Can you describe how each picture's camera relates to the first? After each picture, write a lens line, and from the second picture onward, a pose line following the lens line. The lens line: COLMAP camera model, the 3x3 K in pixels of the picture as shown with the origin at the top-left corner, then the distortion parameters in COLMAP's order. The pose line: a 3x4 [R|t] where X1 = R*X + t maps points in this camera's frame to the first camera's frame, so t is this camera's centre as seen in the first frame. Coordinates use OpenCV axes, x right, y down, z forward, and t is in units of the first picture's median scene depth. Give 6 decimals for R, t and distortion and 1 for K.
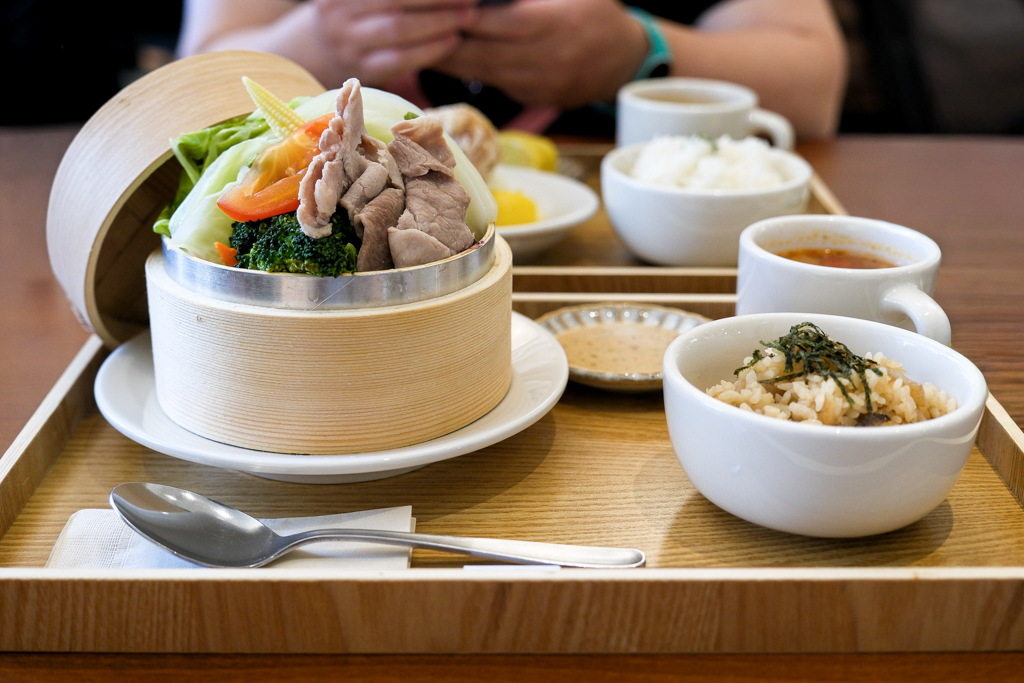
lens RADIAL K [[1327.0, 0, 512.0], [0, 1327.0, 341.5], [0, 0, 1]] dist [0.012301, 0.008796]
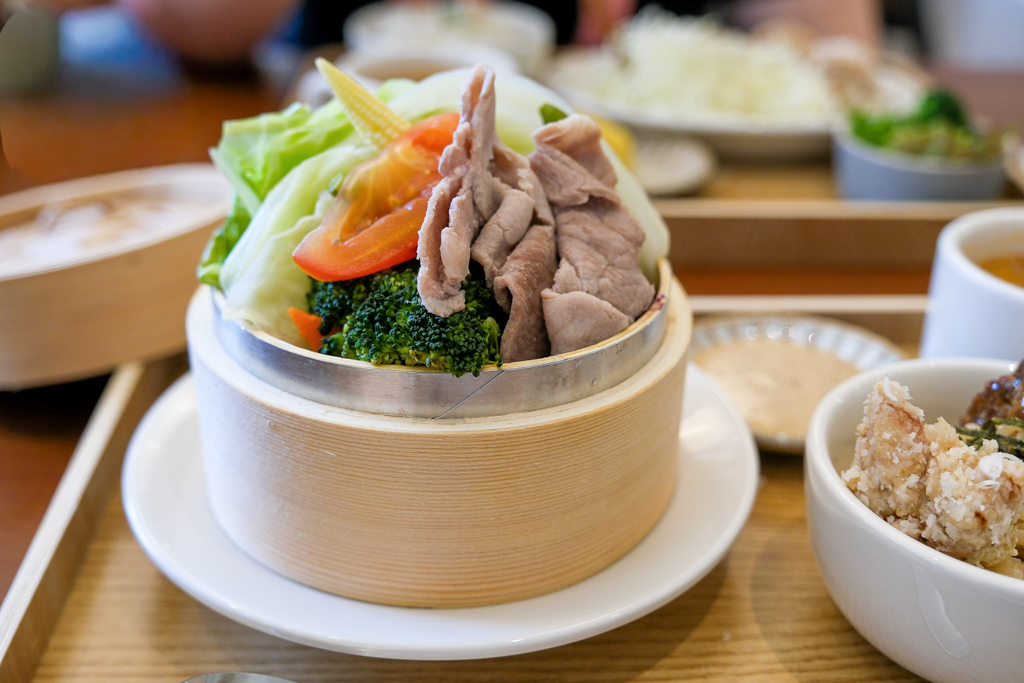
lens RADIAL K [[1153.1, 0, 512.0], [0, 1153.1, 341.5], [0, 0, 1]] dist [0.002897, -0.000221]
pose [[0.999554, -0.010731, 0.027854, -0.125341], [0.007335, 0.992835, 0.119268, -0.130423], [-0.028935, -0.119010, 0.992471, 0.399947]]
